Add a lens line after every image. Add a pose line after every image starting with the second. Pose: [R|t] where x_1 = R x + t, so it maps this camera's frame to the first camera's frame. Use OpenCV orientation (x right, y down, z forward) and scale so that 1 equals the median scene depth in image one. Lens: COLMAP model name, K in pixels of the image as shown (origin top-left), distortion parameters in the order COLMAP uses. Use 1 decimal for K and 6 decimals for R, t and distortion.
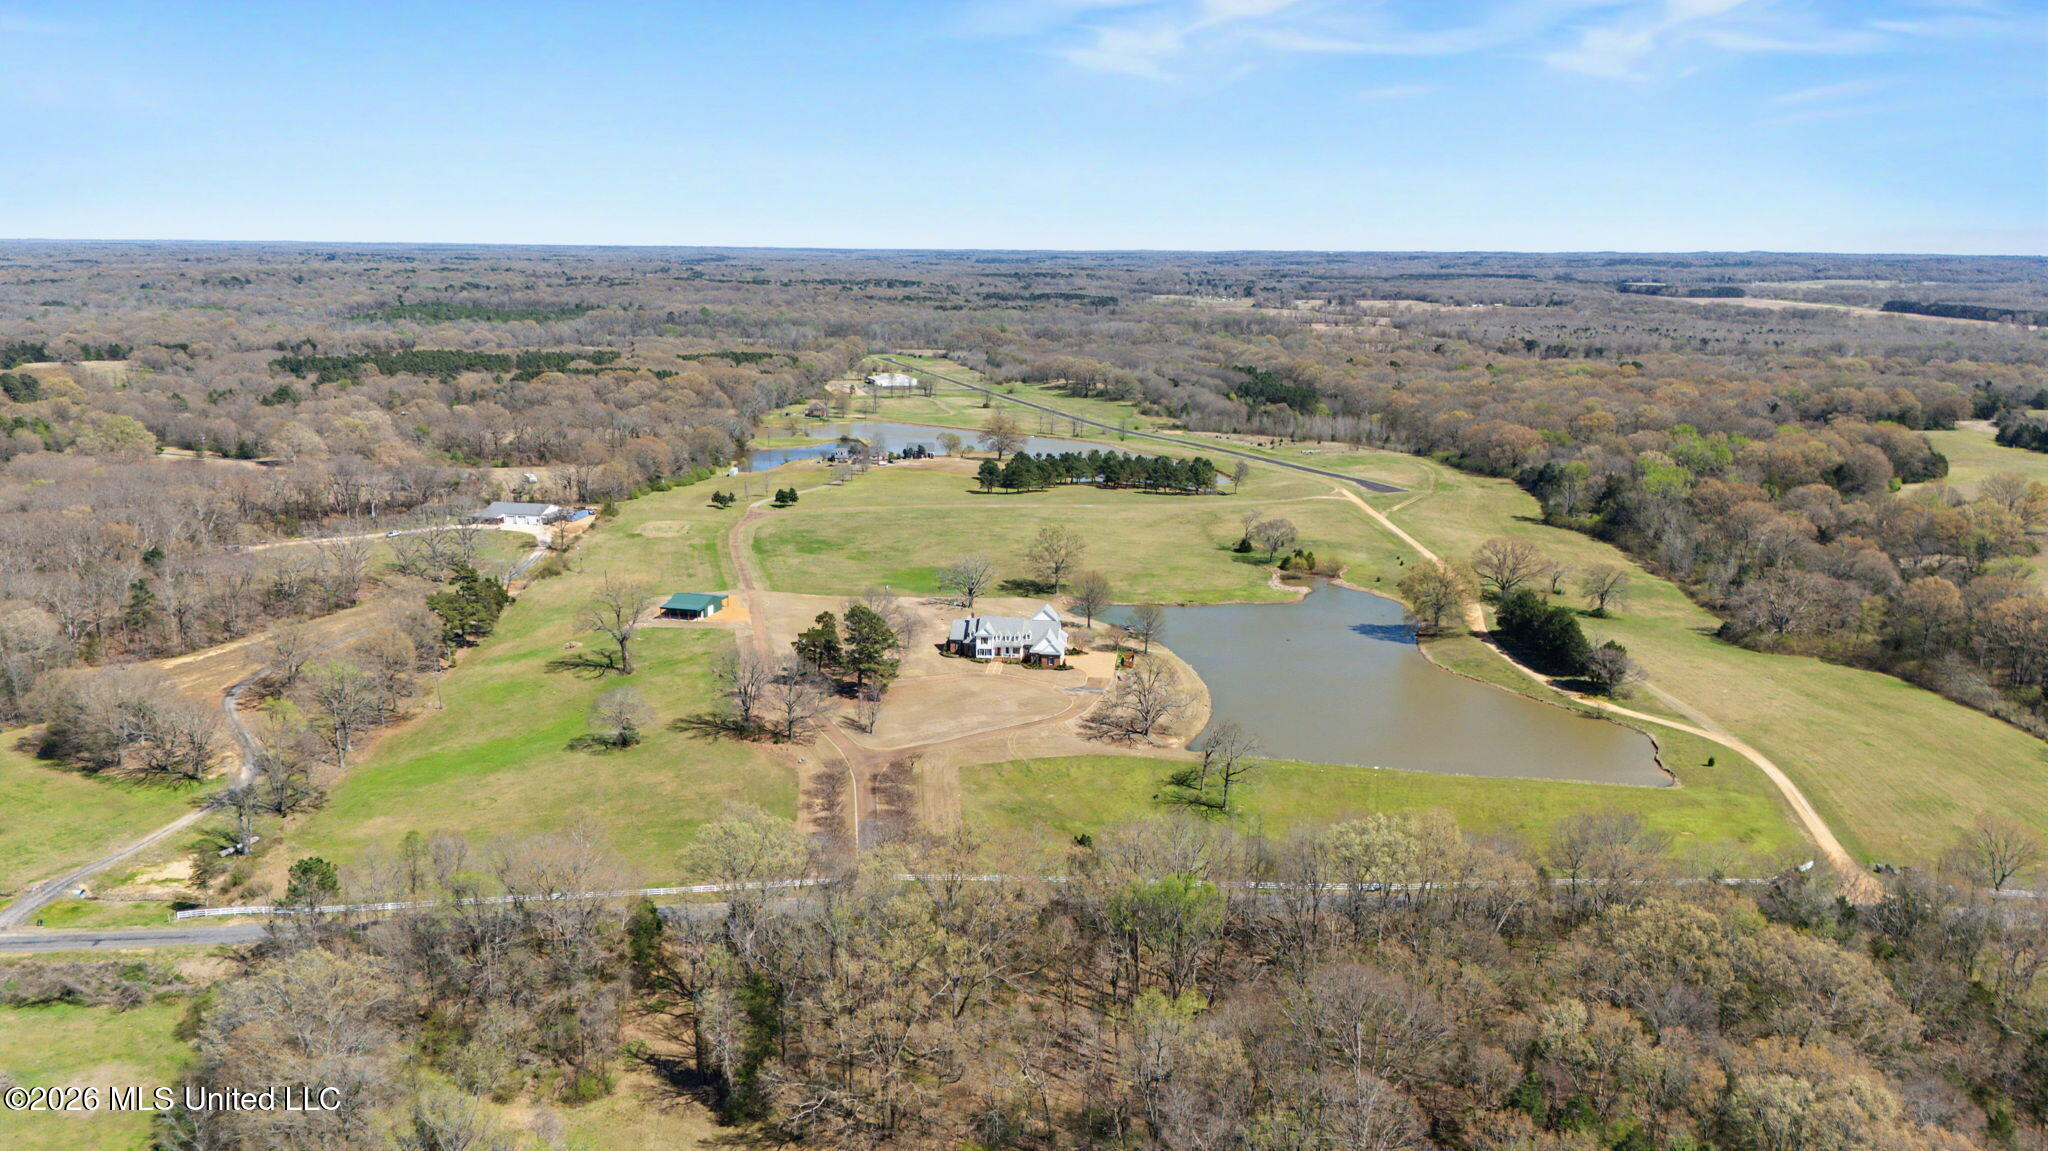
lens RADIAL K [[1550.5, 0, 1024.0], [0, 1550.5, 575.5], [0, 0, 1]] dist [0.008313, 0.000025]
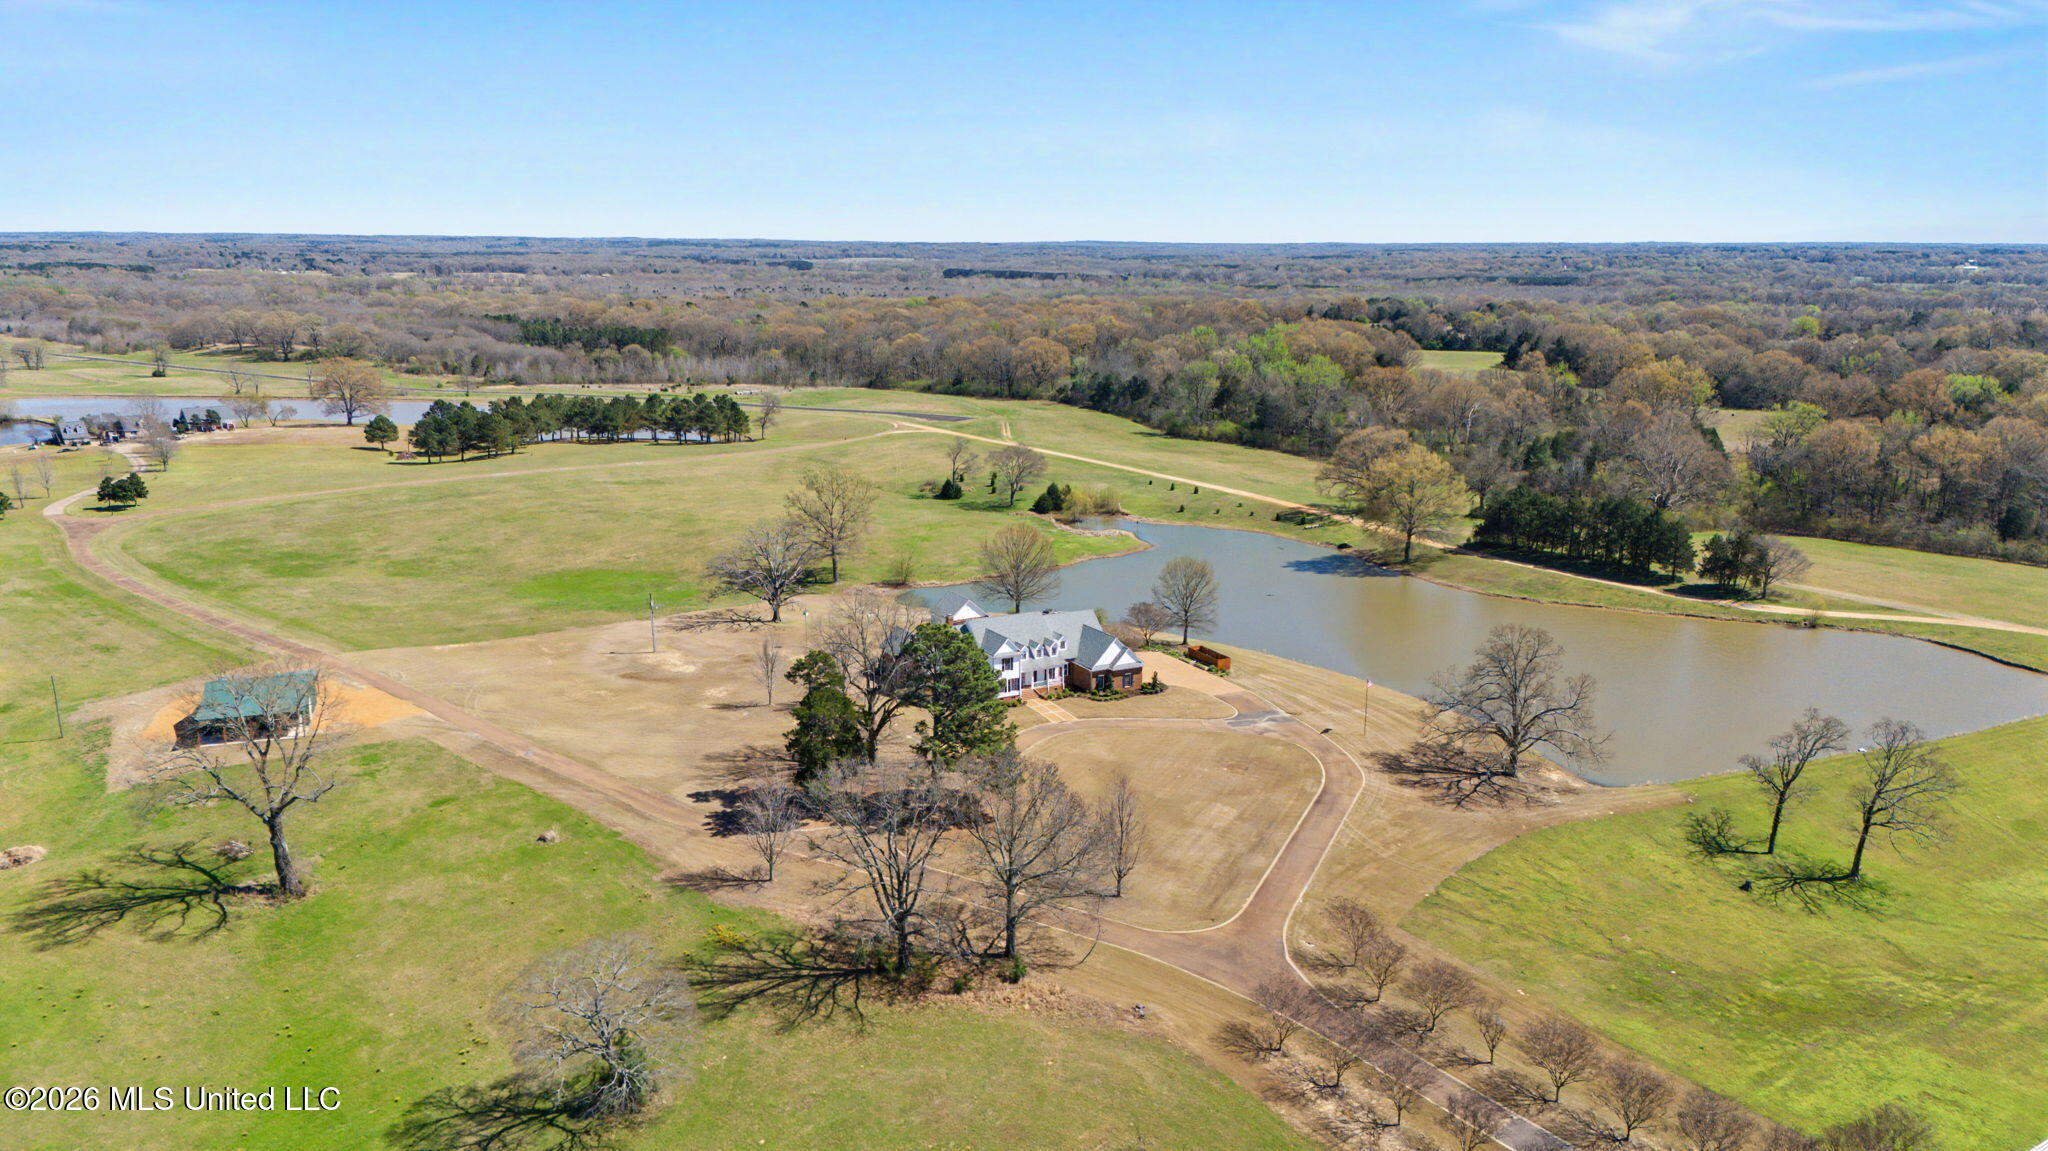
lens RADIAL K [[1550.5, 0, 1024.0], [0, 1550.5, 575.5], [0, 0, 1]] dist [0.008313, 0.000025]
pose [[0.797724, -0.127620, 0.589363, -0.221044], [0.127765, 0.990930, 0.041640, -0.005516], [-0.589332, 0.042083, 0.806794, 0.398013]]
